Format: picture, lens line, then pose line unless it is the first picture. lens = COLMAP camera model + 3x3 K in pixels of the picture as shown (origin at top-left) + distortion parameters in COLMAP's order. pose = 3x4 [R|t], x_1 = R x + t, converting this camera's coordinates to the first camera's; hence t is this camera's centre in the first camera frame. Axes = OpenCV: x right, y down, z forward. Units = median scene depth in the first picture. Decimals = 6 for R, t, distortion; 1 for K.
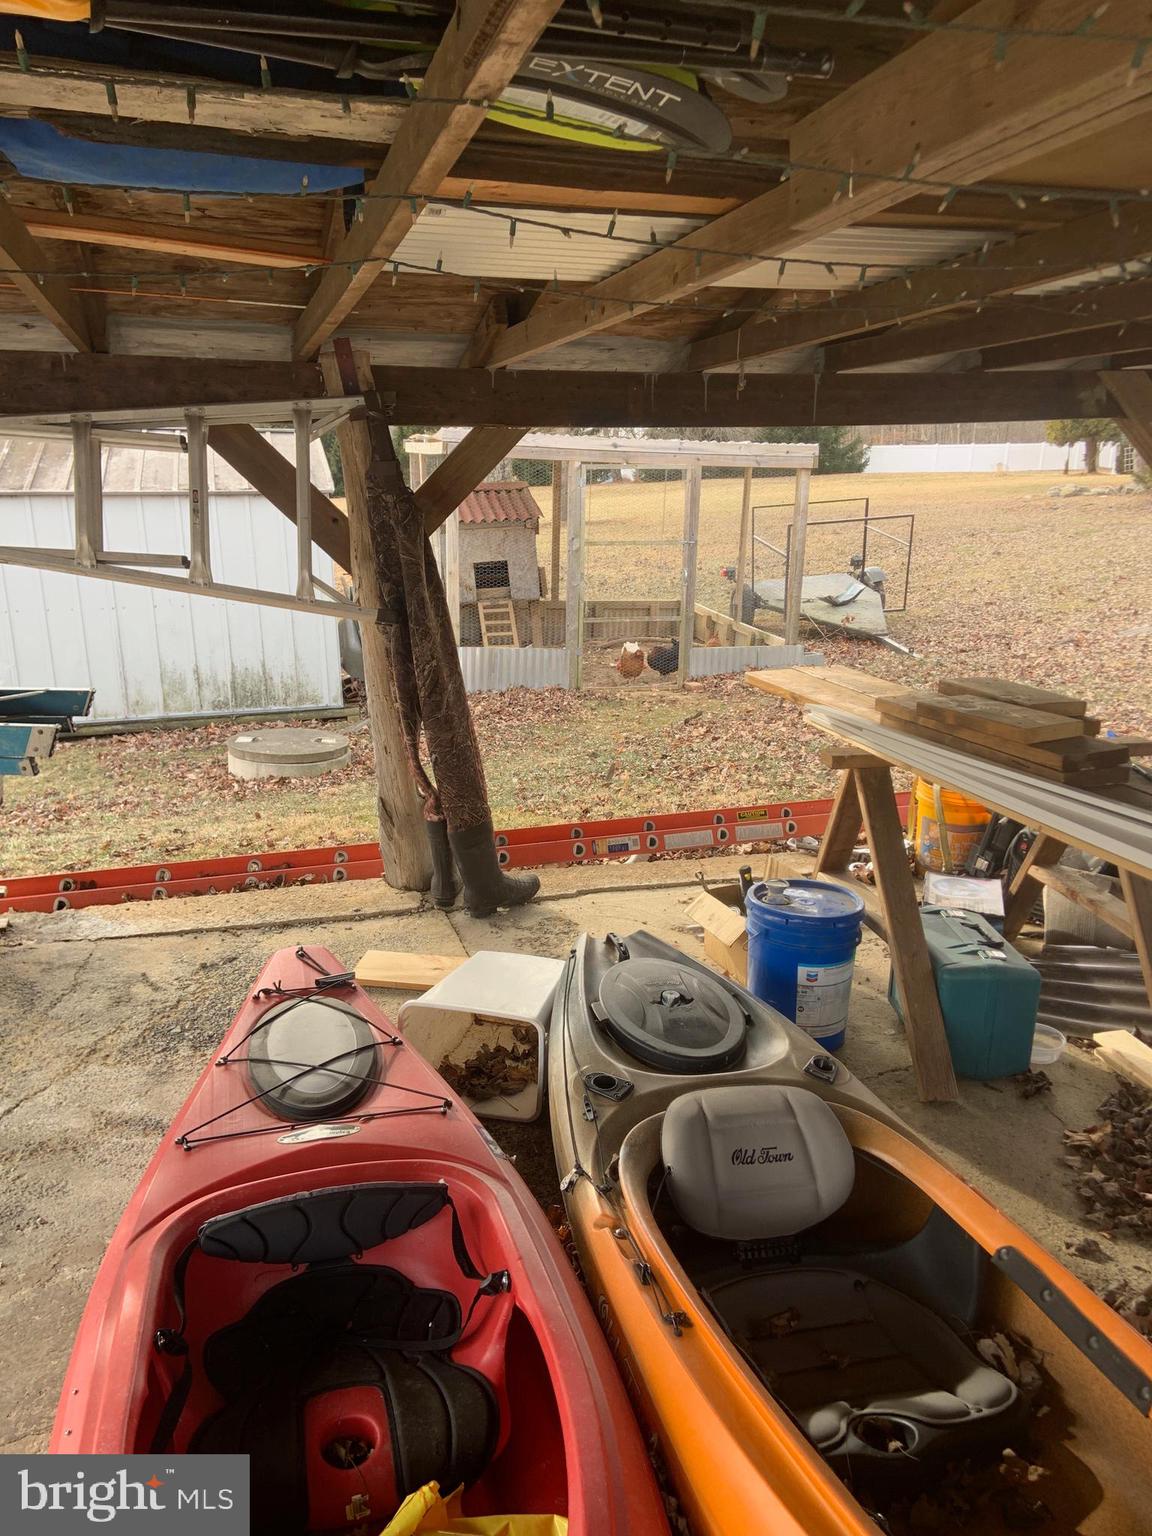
lens RADIAL K [[1295.6, 0, 575.4], [0, 1295.6, 773.7], [0, 0, 1]] dist [0.091729, -0.161746]
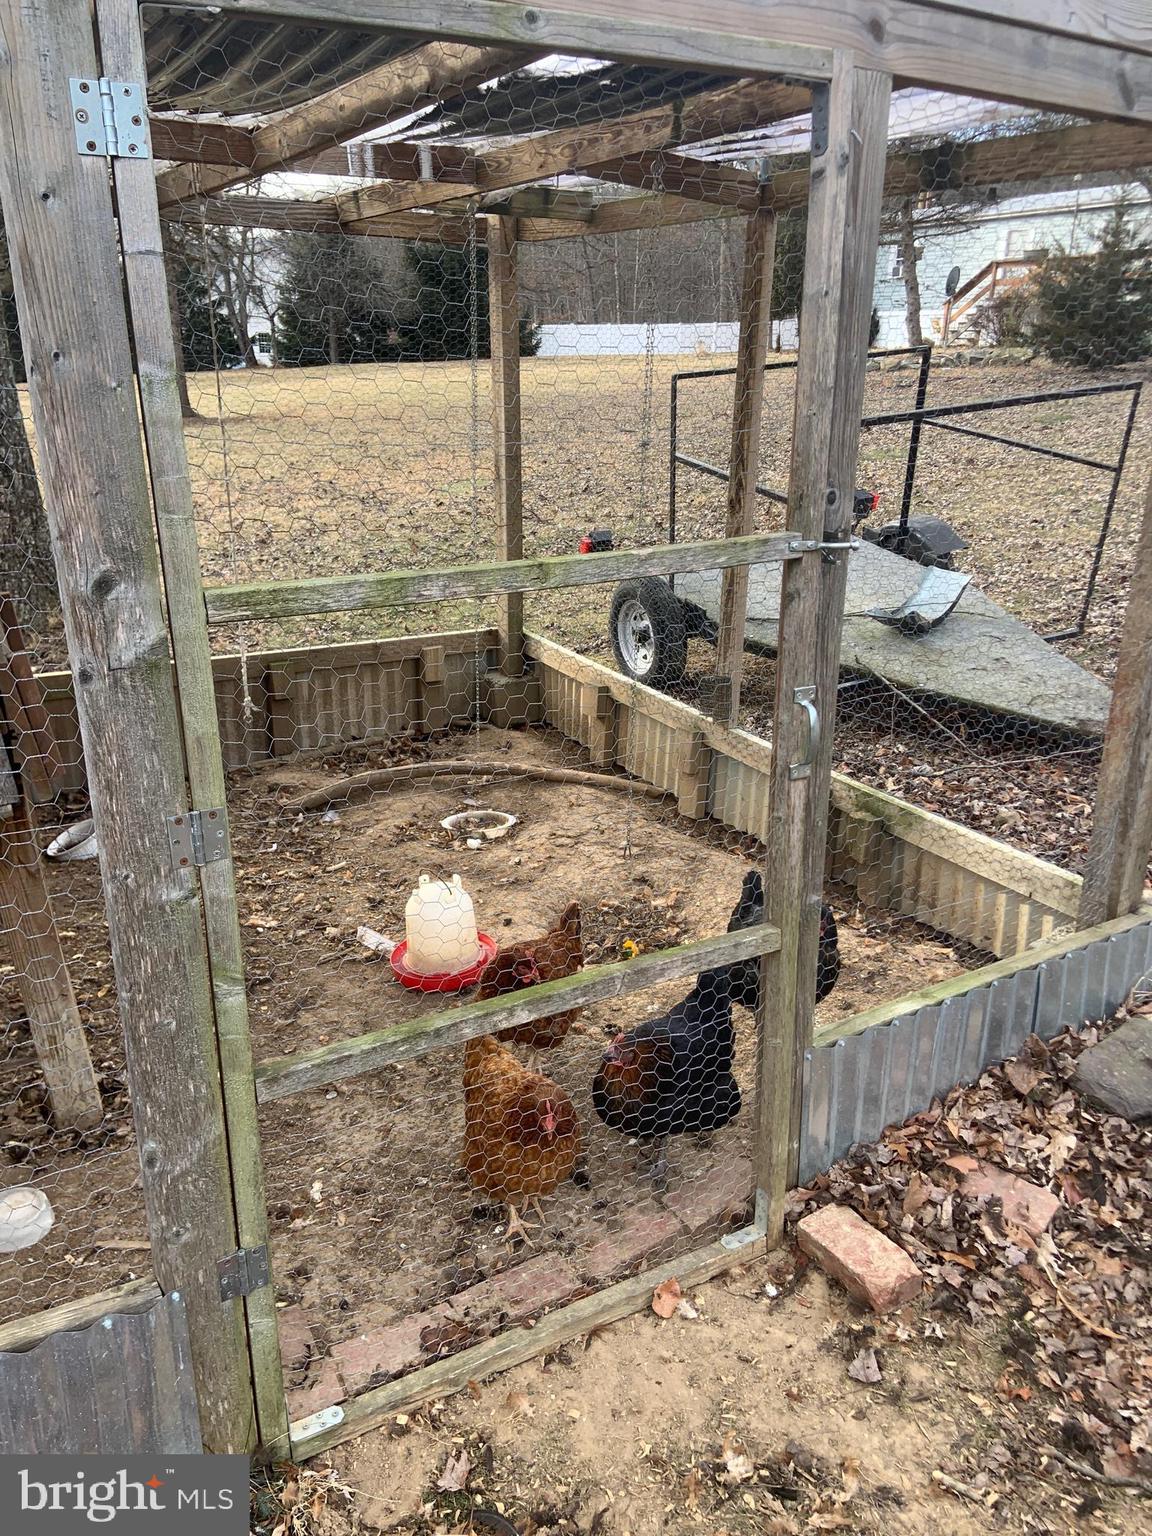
lens RADIAL K [[1153.1, 0, 592.1], [0, 1153.1, 774.0], [0, 0, 1]] dist [0.135522, -0.164484]
pose [[0.953452, -0.105194, 0.282602, 0.005992], [0.074140, 0.990189, 0.118444, -0.156808], [-0.292289, -0.091978, 0.951897, 0.794068]]
